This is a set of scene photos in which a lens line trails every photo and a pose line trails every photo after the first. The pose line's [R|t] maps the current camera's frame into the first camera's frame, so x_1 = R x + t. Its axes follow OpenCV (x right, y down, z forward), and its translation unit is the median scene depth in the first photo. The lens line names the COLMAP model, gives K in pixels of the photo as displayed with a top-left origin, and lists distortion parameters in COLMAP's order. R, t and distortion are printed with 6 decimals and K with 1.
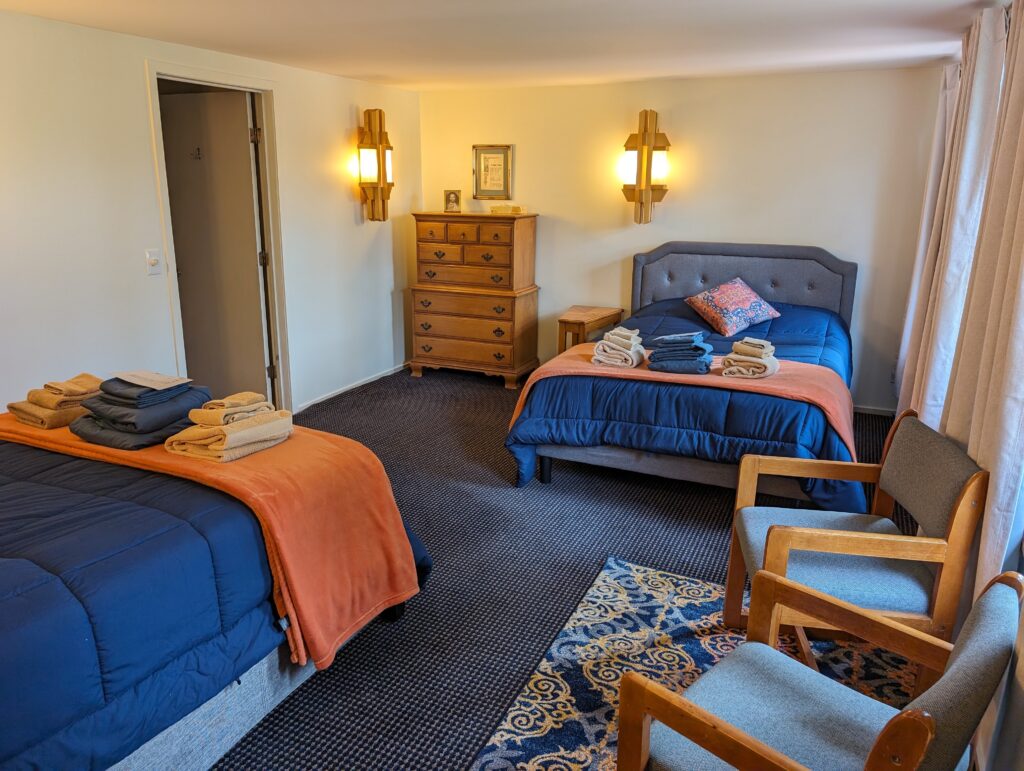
lens RADIAL K [[734.2, 0, 523.2], [0, 734.2, 385.4], [0, 0, 1]] dist [0.027753, -0.031012]
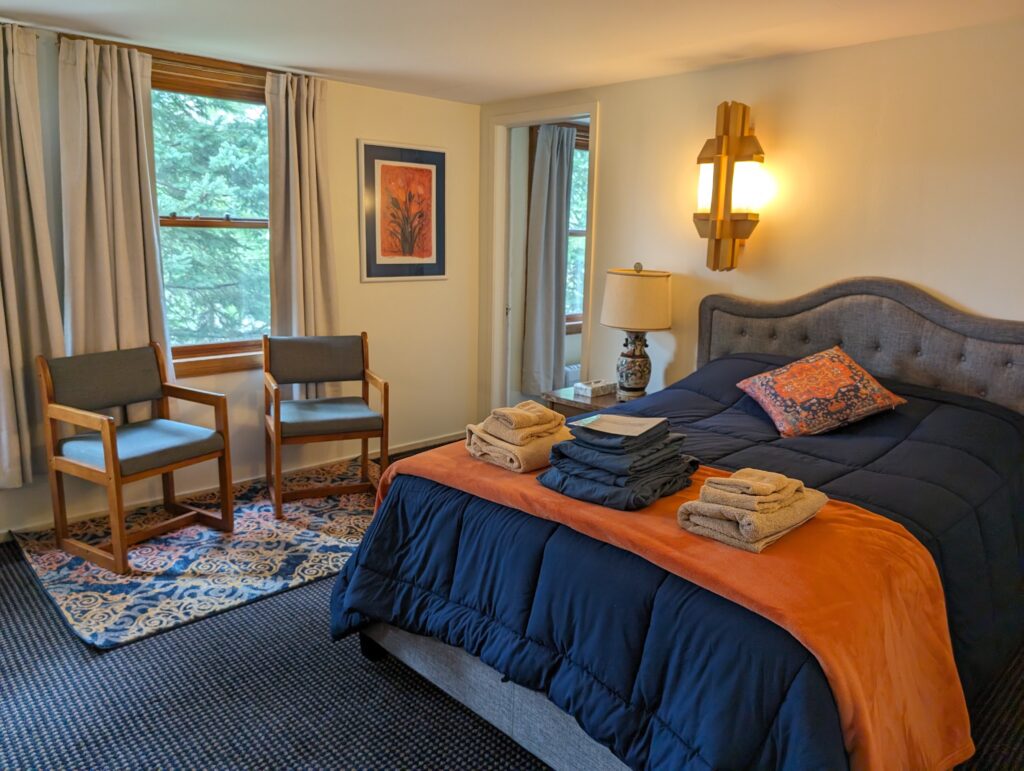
lens RADIAL K [[734.2, 0, 509.8], [0, 734.2, 359.7], [0, 0, 1]] dist [0.027753, -0.031012]
pose [[-0.926762, -0.086722, 0.365501, -0.315949], [0.078065, 0.907283, 0.413211, -0.188991], [-0.367447, 0.411481, -0.834066, 0.772322]]
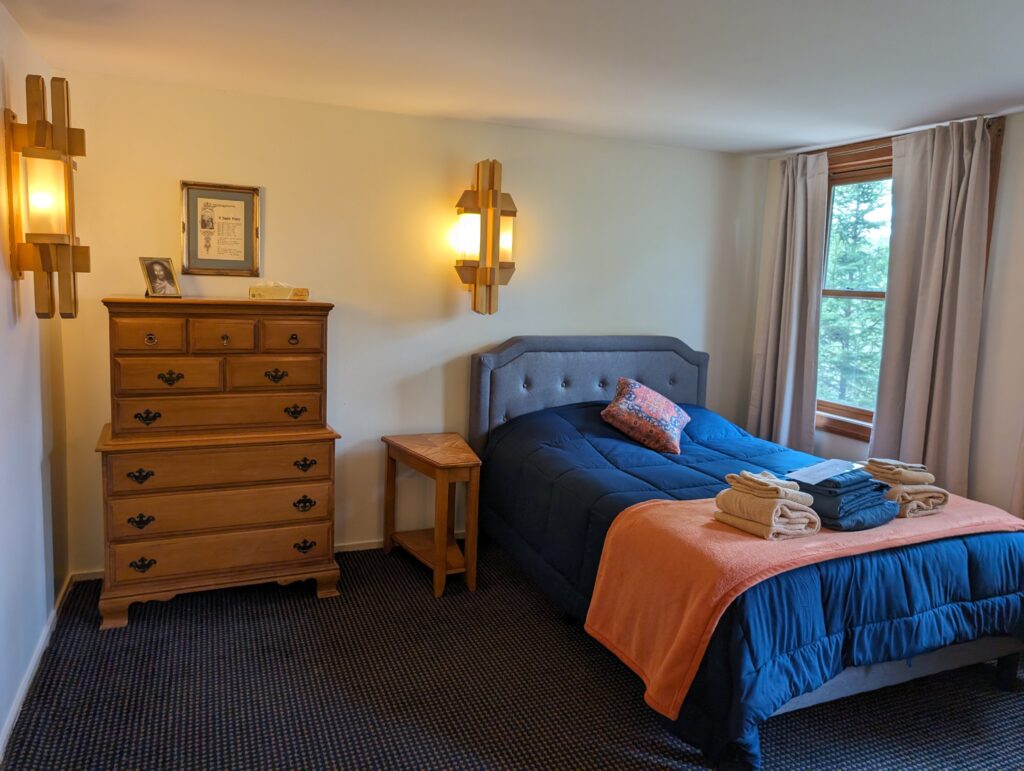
lens RADIAL K [[734.2, 0, 513.1], [0, 734.2, 367.1], [0, 0, 1]] dist [0.027753, -0.031012]
pose [[0.677324, -0.070609, 0.732288, -0.339695], [0.166441, 0.984282, -0.059042, -0.117932], [-0.716610, 0.161873, 0.678430, 0.488182]]
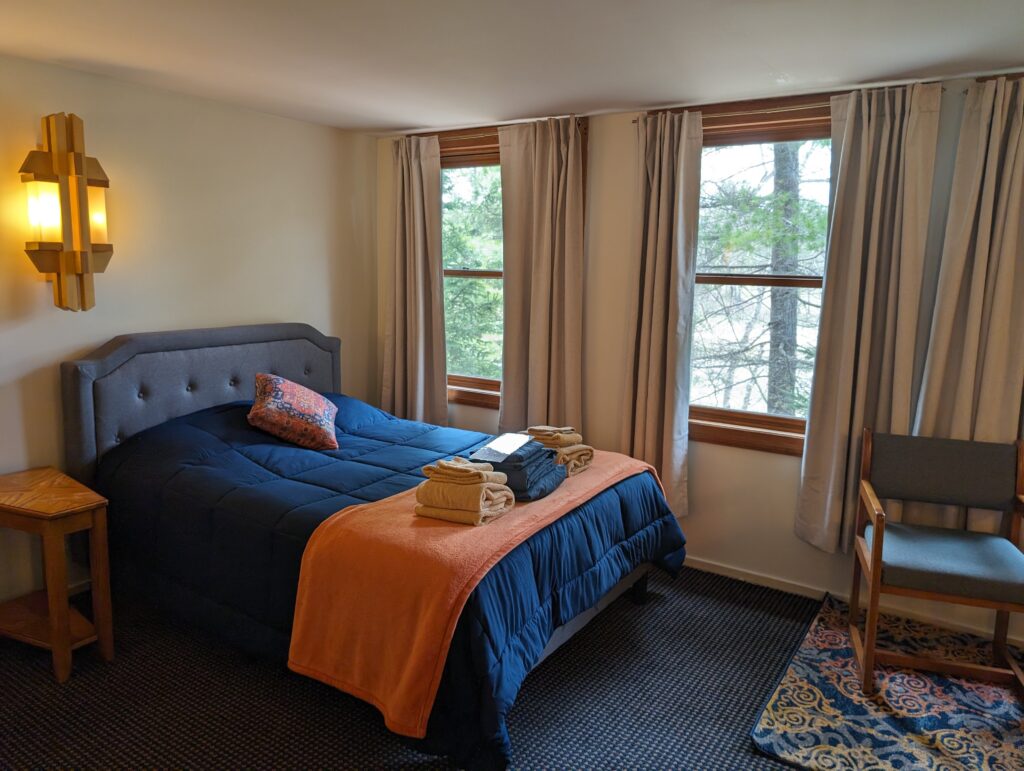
lens RADIAL K [[734.2, 0, 512.6], [0, 734.2, 368.4], [0, 0, 1]] dist [0.027753, -0.031012]
pose [[0.161416, -0.141766, 0.976651, -0.335768], [0.248201, 0.963651, 0.098858, -0.145571], [-0.955165, 0.226449, 0.190735, 0.565840]]
